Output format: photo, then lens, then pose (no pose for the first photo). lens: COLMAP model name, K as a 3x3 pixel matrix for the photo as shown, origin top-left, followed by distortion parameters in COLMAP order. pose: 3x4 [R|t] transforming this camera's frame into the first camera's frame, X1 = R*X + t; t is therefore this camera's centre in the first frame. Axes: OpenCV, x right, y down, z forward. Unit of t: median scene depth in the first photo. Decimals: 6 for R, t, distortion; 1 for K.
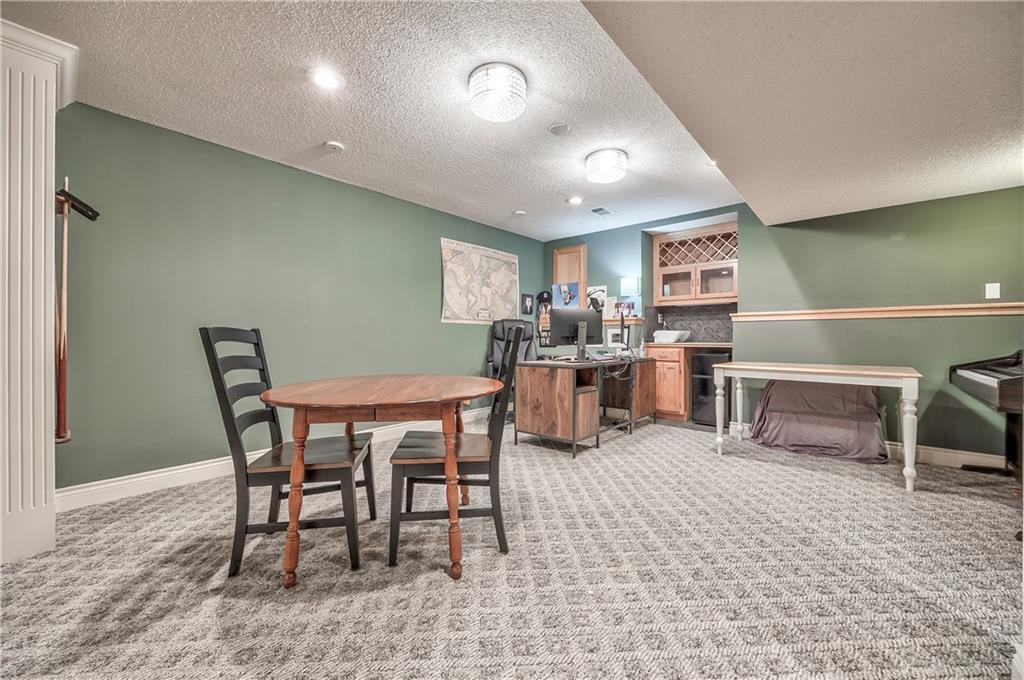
lens RADIAL K [[391.6, 0, 514.2], [0, 391.6, 340.5], [0, 0, 1]] dist [0.007476, 0.000242]
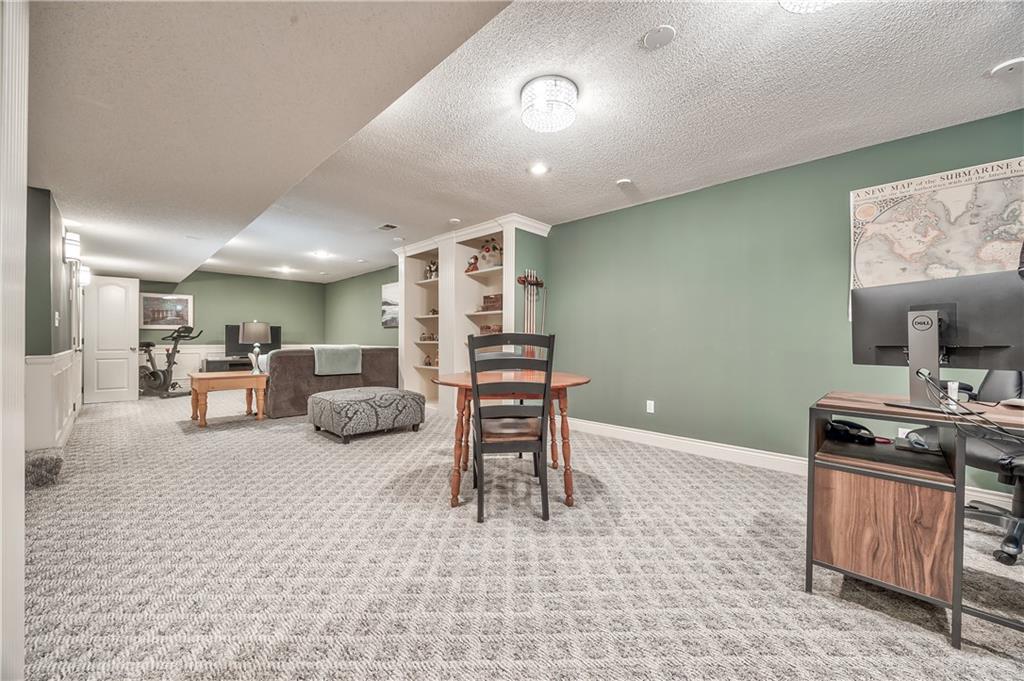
lens RADIAL K [[387.6, 0, 517.5], [0, 387.6, 339.4], [0, 0, 1]] dist [-0.000375, -0.000031]
pose [[-0.034513, 0.004695, -0.999393, 0.528772], [-0.014506, 0.999881, 0.005198, -0.013148], [0.999299, 0.014676, -0.034441, 0.523400]]
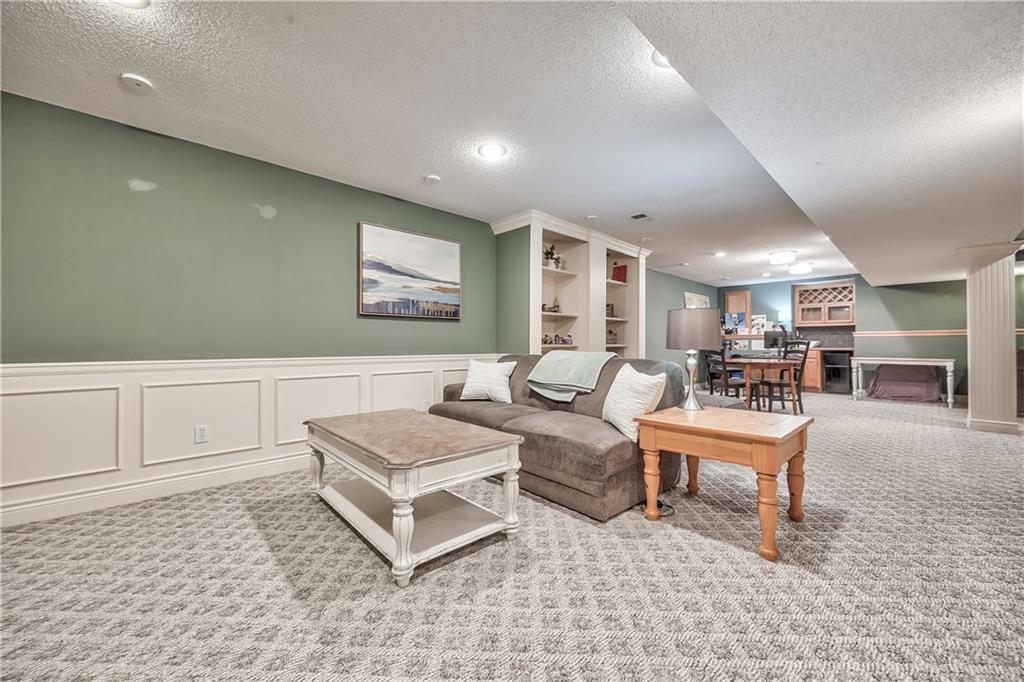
lens RADIAL K [[391.6, 0, 514.2], [0, 391.6, 341.5], [0, 0, 1]] dist [0.007476, 0.000242]
pose [[0.996178, 0.001694, -0.087329, -0.922985], [-0.003049, 0.999877, -0.015377, 0.010207], [0.087293, 0.015584, 0.996061, -1.050988]]
